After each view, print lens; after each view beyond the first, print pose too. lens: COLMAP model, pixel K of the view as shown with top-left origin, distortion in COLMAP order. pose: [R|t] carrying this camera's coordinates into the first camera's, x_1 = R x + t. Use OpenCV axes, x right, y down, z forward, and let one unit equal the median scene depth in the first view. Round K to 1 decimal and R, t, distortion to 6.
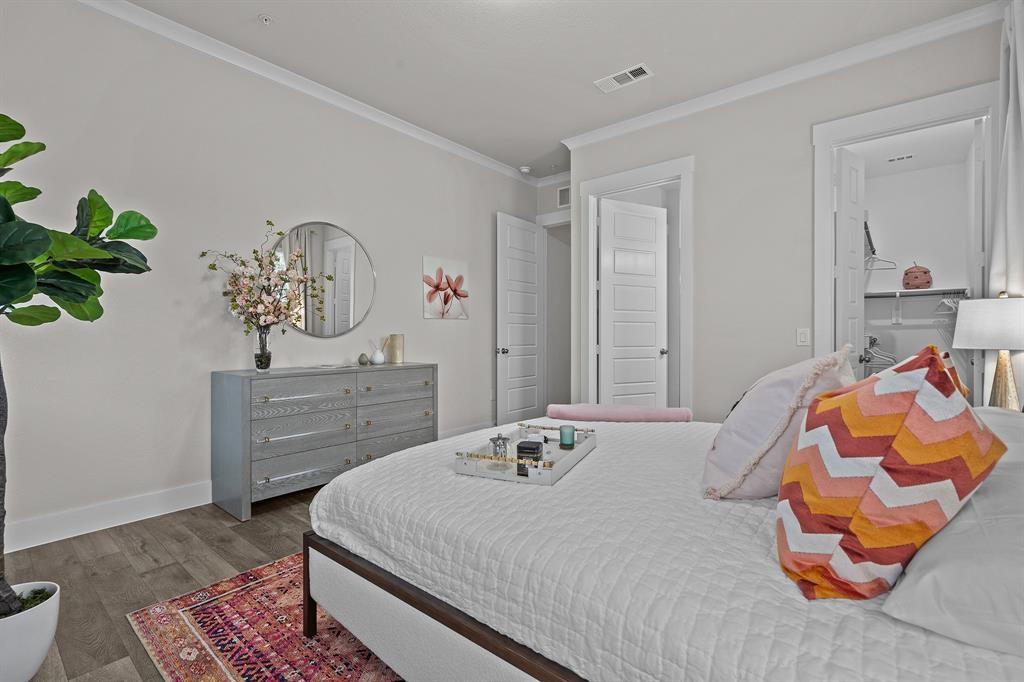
lens RADIAL K [[469.5, 0, 511.8], [0, 469.5, 333.9], [0, 0, 1]] dist [0.000246, 0.000074]
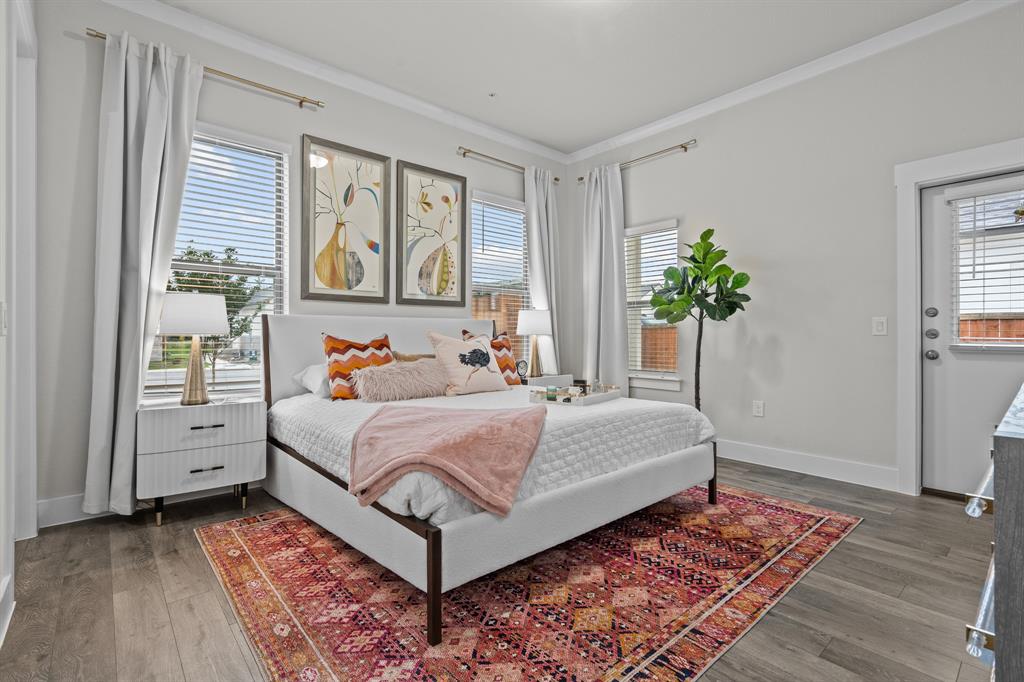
lens RADIAL K [[469.5, 0, 512.2], [0, 469.5, 332.7], [0, 0, 1]] dist [0.000246, 0.000074]
pose [[-0.989247, -0.008042, 0.146034, -0.226951], [-0.008817, 0.999950, -0.004656, 0.026143], [-0.145989, -0.005893, -0.989269, 1.255829]]
